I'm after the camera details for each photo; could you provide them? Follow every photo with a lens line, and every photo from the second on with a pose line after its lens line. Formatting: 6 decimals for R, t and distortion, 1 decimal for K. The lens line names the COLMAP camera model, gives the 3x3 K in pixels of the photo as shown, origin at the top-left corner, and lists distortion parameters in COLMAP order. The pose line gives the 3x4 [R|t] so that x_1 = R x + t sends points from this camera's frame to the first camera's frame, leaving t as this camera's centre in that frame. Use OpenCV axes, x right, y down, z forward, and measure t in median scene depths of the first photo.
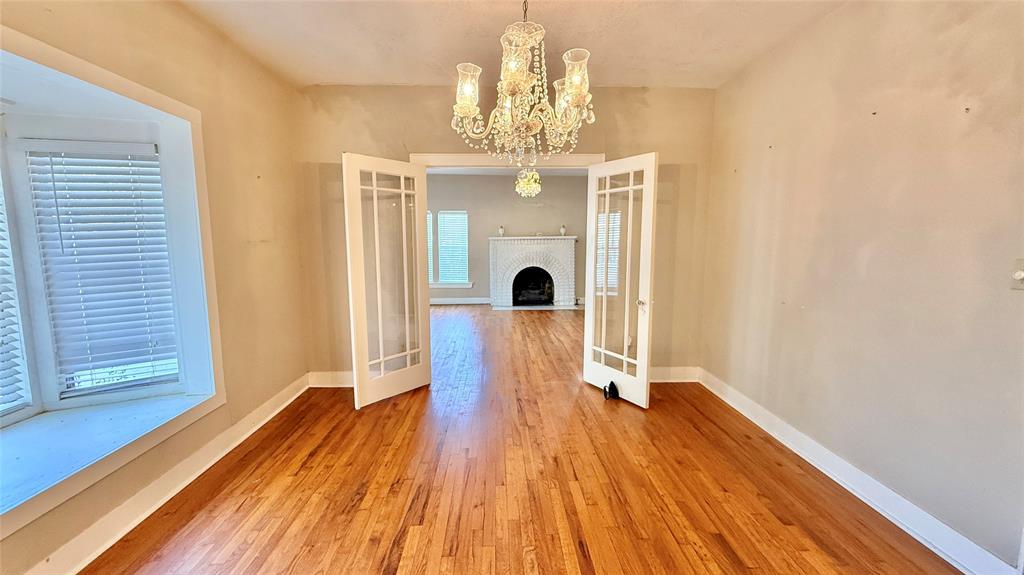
lens RADIAL K [[406.1, 0, 509.0], [0, 406.1, 286.6], [0, 0, 1]] dist [-0.001998, -0.000037]
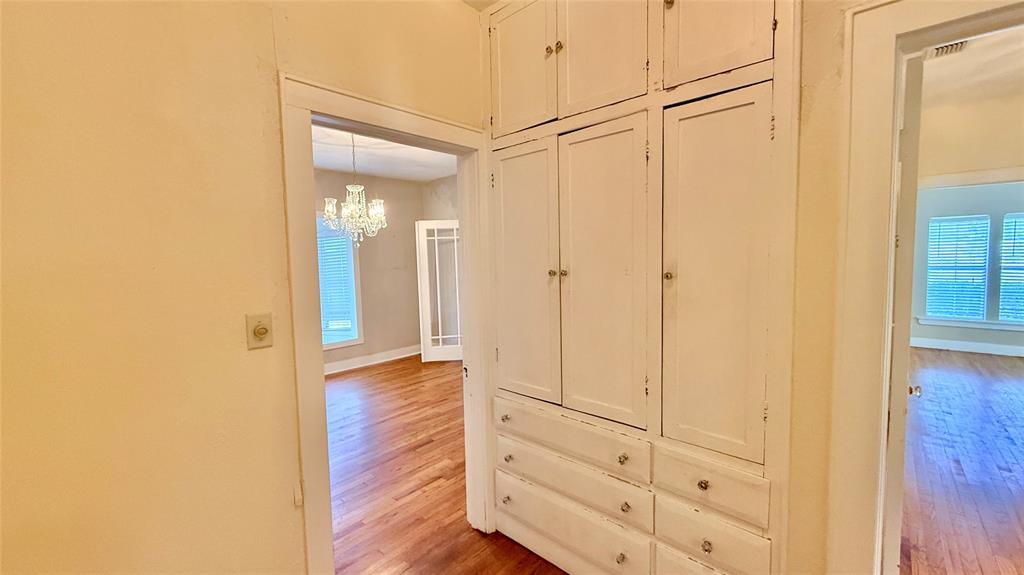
lens RADIAL K [[406.1, 0, 509.0], [0, 406.1, 286.6], [0, 0, 1]] dist [-0.001998, -0.000037]
pose [[0.725651, 0.038480, -0.686987, 1.357354], [-0.060123, 0.998162, -0.007598, -0.045544], [0.685432, 0.046817, 0.726630, -0.063188]]
